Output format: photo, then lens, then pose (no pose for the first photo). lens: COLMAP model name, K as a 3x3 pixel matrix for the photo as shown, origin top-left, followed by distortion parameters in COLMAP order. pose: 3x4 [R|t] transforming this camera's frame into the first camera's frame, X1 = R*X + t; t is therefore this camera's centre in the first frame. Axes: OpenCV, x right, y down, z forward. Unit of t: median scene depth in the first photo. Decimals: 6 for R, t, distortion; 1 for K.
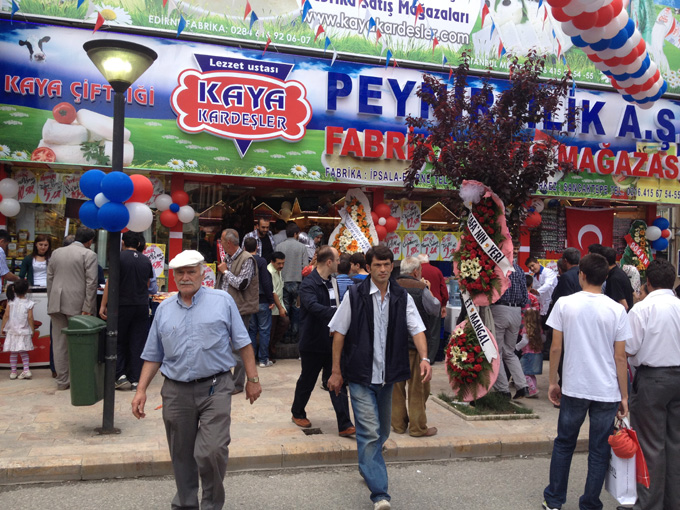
lens RADIAL K [[667.9, 0, 320.5], [0, 667.9, 233.9], [0, 0, 1]] dist [0.128373, -0.263399]
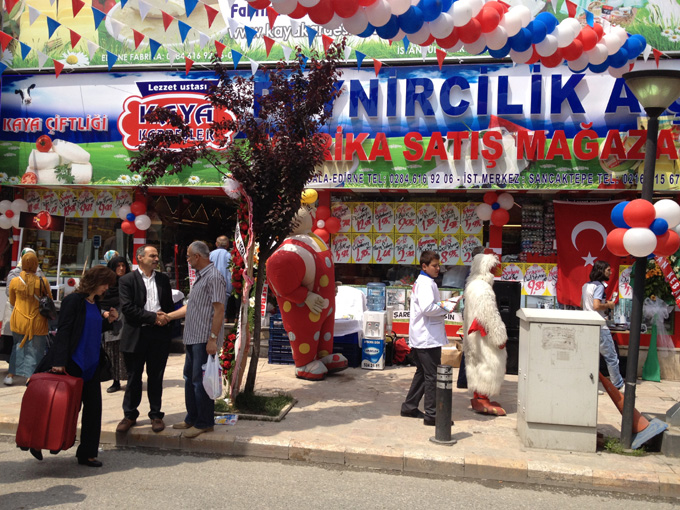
lens RADIAL K [[667.9, 0, 320.5], [0, 667.9, 233.9], [0, 0, 1]] dist [0.128373, -0.263399]
pose [[0.886380, -0.024042, -0.462333, 0.600614], [0.012860, 0.999544, -0.027322, 0.025182], [0.462779, 0.018272, 0.886285, 0.131282]]
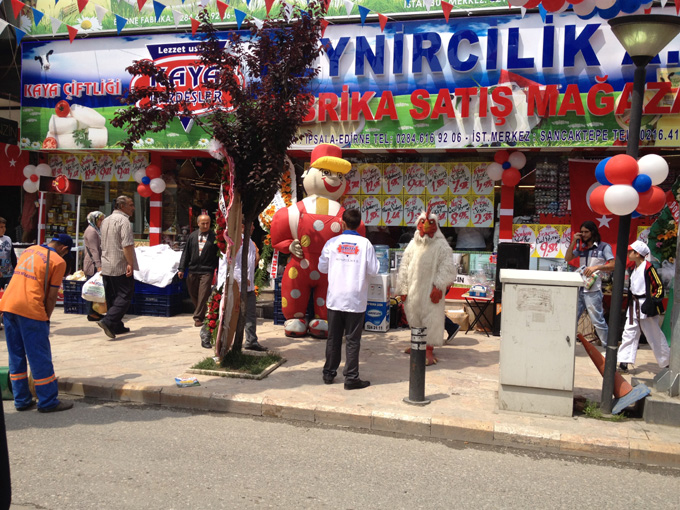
lens RADIAL K [[669.8, 0, 321.7], [0, 669.8, 236.5], [0, 0, 1]] dist [0.112737, -0.238736]
pose [[0.839983, 0.001449, -0.542610, 0.674942], [0.015982, 0.999497, 0.027409, 0.031198], [0.542377, -0.031695, 0.839537, 0.179673]]
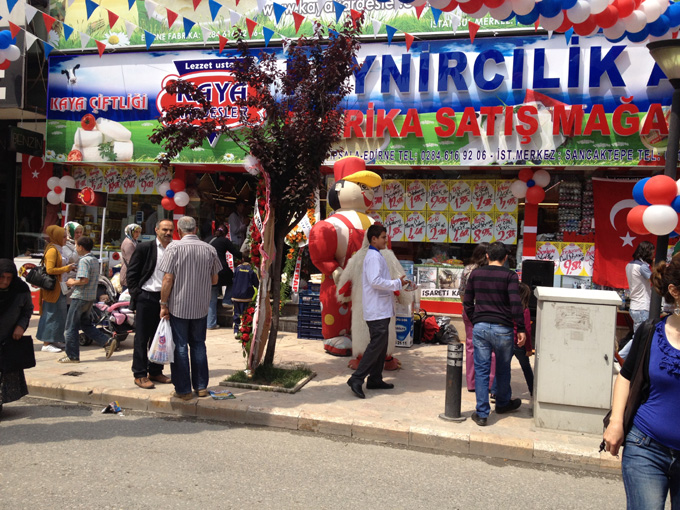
lens RADIAL K [[667.9, 0, 320.5], [0, 667.9, 233.9], [0, 0, 1]] dist [0.128373, -0.263399]
pose [[0.838954, -0.001304, -0.544201, 0.647360], [0.003592, 0.999989, 0.003141, 0.028903], [0.544190, -0.004590, 0.838949, 0.153376]]
